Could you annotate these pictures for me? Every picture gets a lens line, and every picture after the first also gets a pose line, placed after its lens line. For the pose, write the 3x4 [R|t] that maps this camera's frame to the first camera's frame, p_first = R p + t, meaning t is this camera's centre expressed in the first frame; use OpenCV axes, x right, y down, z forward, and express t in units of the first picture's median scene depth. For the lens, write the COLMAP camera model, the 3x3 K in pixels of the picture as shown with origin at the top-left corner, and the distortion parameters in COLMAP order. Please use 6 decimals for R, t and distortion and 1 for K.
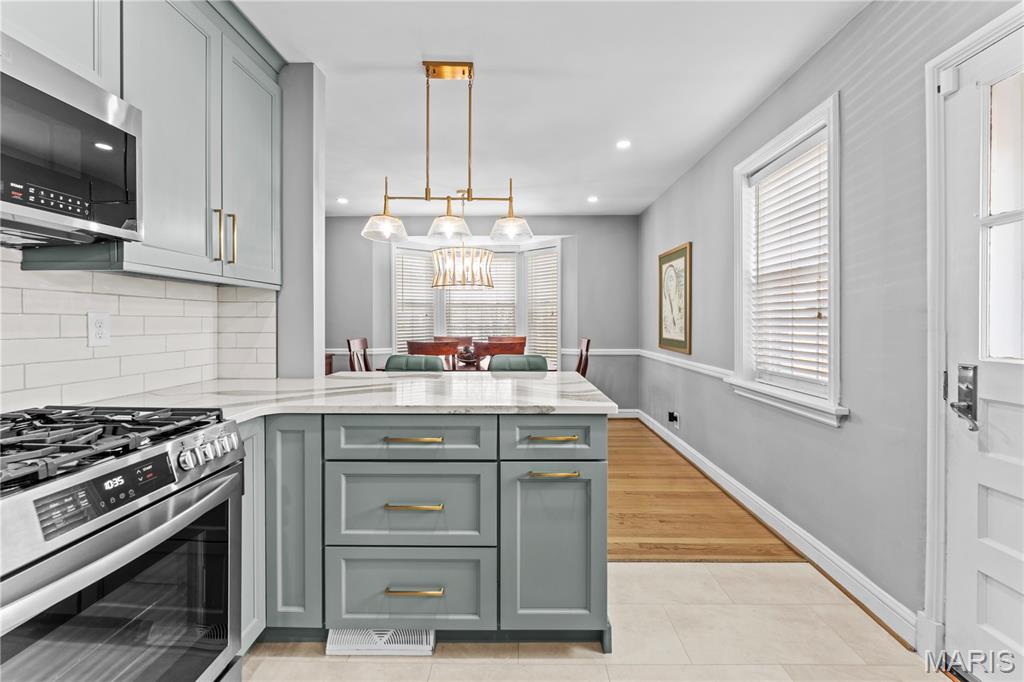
lens RADIAL K [[415.1, 0, 513.9], [0, 415.1, 325.9], [0, 0, 1]] dist [0.000881, 0.000073]
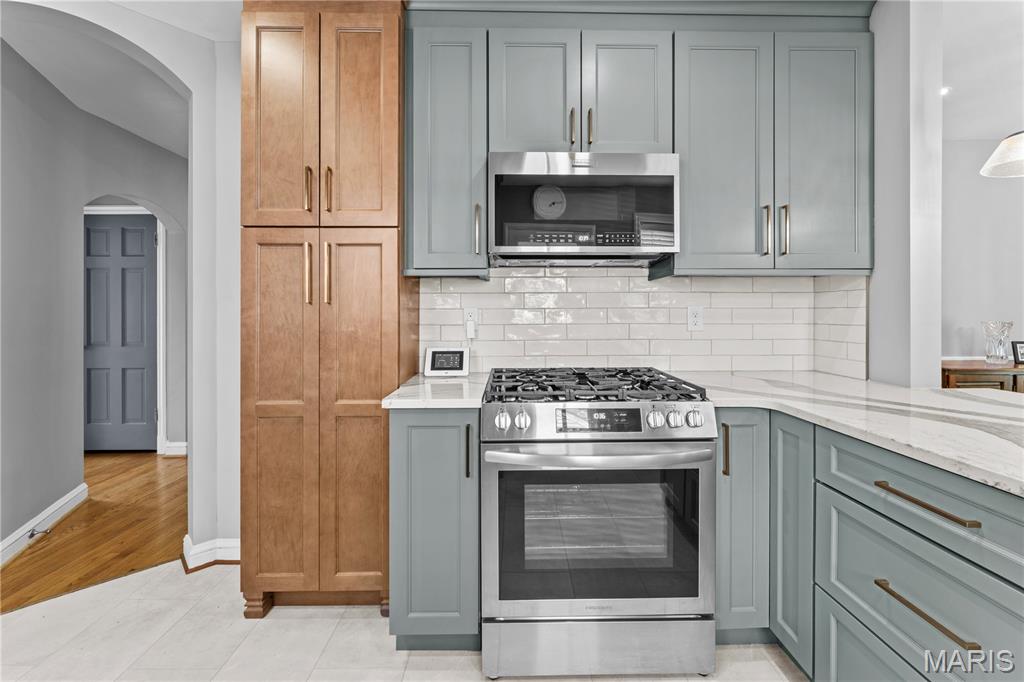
lens RADIAL K [[422.7, 0, 514.2], [0, 422.7, 314.9], [0, 0, 1]] dist [0.001009, 0.000014]
pose [[0.038616, 0.005784, -0.999237, 0.363429], [-0.009111, 0.999944, 0.005436, -0.005697], [0.999213, 0.008894, 0.038667, 0.360254]]
